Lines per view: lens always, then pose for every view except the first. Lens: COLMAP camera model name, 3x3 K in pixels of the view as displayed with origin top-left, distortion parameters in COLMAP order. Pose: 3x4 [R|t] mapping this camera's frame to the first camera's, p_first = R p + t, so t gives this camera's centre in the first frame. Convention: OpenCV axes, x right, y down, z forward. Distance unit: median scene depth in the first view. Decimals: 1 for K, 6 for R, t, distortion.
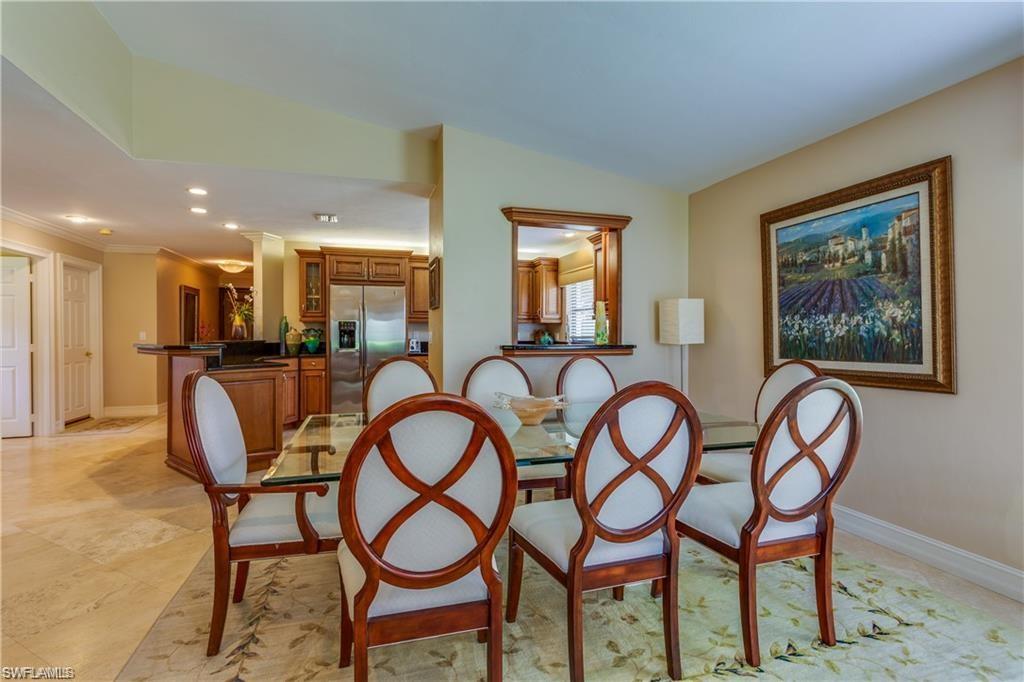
lens RADIAL K [[491.0, 0, 511.1], [0, 491.0, 335.2], [0, 0, 1]] dist [-0.004772, 0.000919]
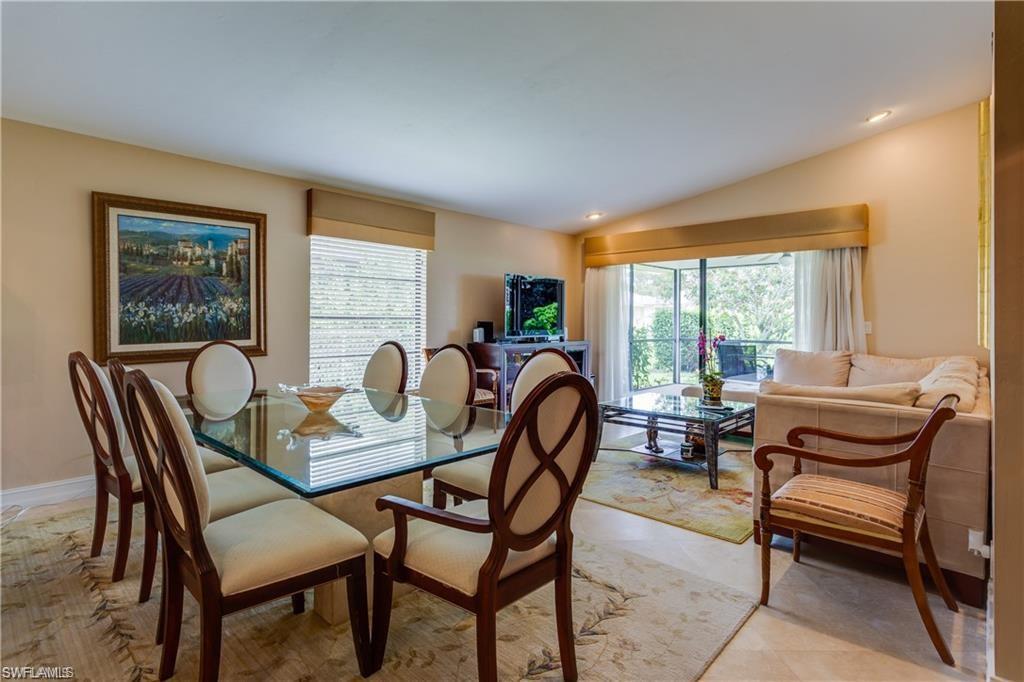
lens RADIAL K [[491.0, 0, 510.5], [0, 491.0, 331.6], [0, 0, 1]] dist [-0.004772, 0.000919]
pose [[-0.487702, -0.016866, 0.872847, -0.806548], [0.003386, 0.999769, 0.021210, 0.002961], [-0.873003, 0.013300, -0.487533, 0.893239]]
